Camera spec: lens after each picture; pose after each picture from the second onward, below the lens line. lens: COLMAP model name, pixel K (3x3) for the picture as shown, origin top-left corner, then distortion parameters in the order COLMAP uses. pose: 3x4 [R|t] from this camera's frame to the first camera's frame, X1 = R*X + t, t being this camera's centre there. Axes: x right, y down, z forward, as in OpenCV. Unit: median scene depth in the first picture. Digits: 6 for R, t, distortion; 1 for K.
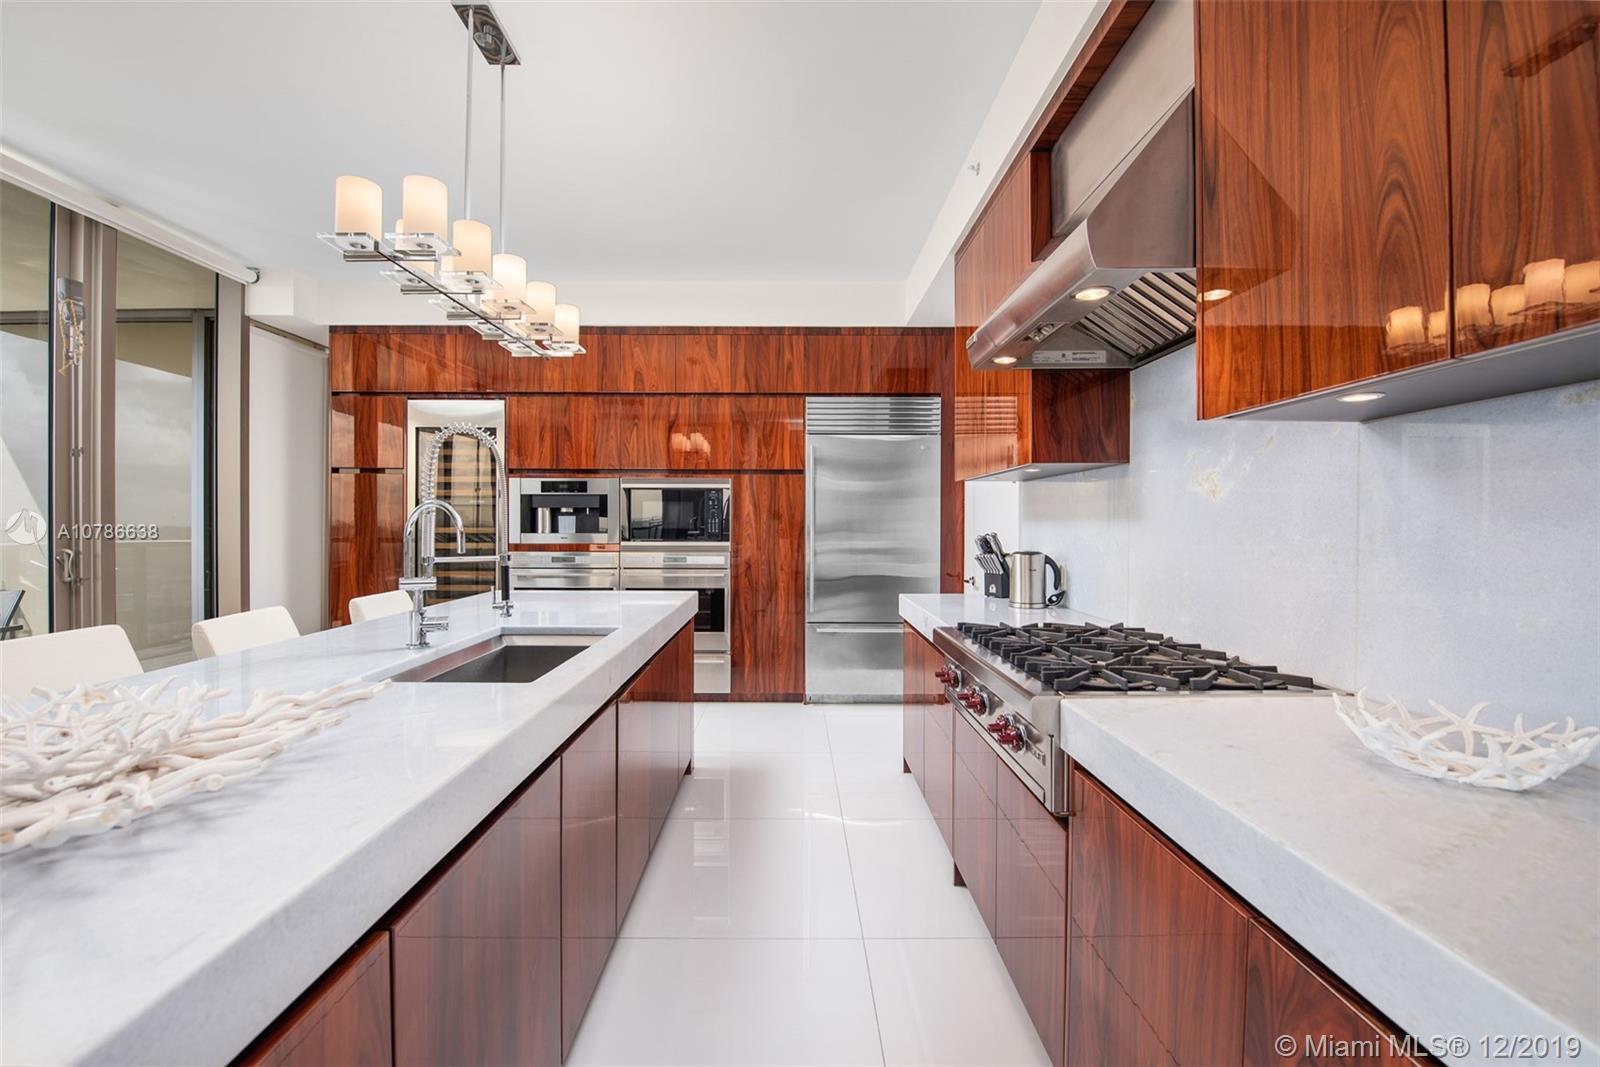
lens RADIAL K [[663.8, 0, 797.7], [0, 663.8, 528.0], [0, 0, 1]] dist [-0.011430, -0.000070]
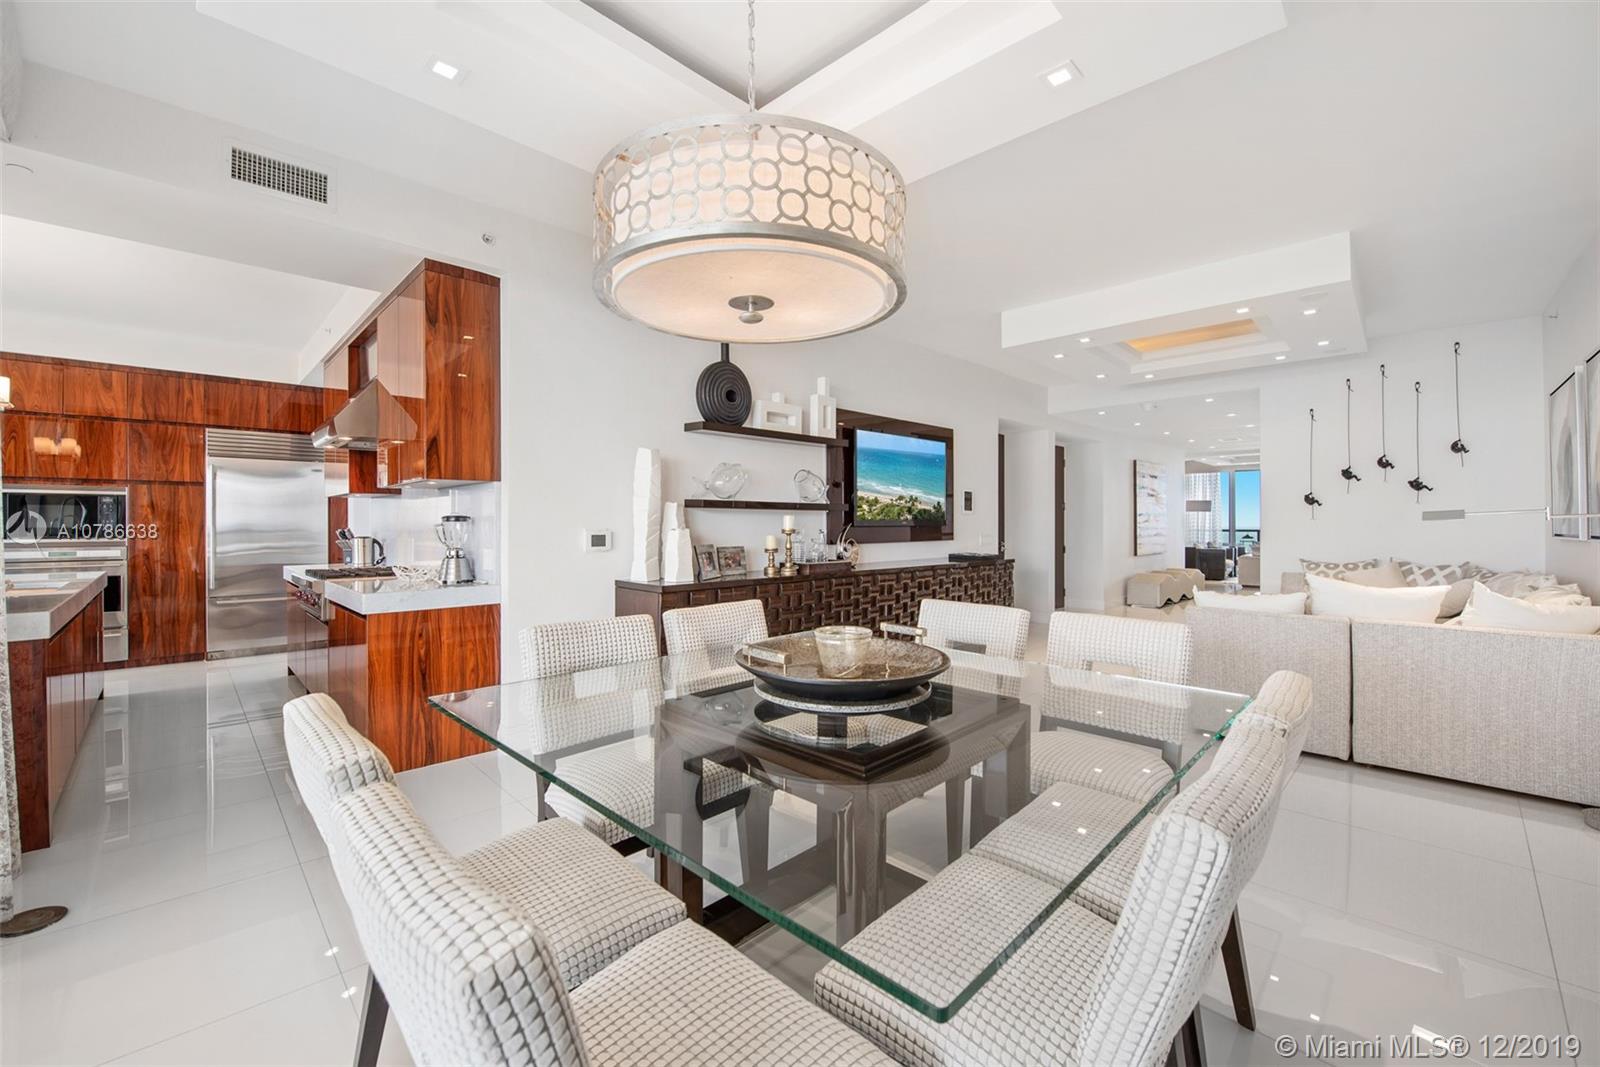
lens RADIAL K [[663.8, 0, 788.0], [0, 663.8, 530.1], [0, 0, 1]] dist [-0.011430, -0.000070]
pose [[0.736155, -0.004938, 0.676795, -0.021656], [0.008084, 0.999966, -0.001498, 0.017735], [-0.676765, 0.006574, 0.736170, -0.743601]]
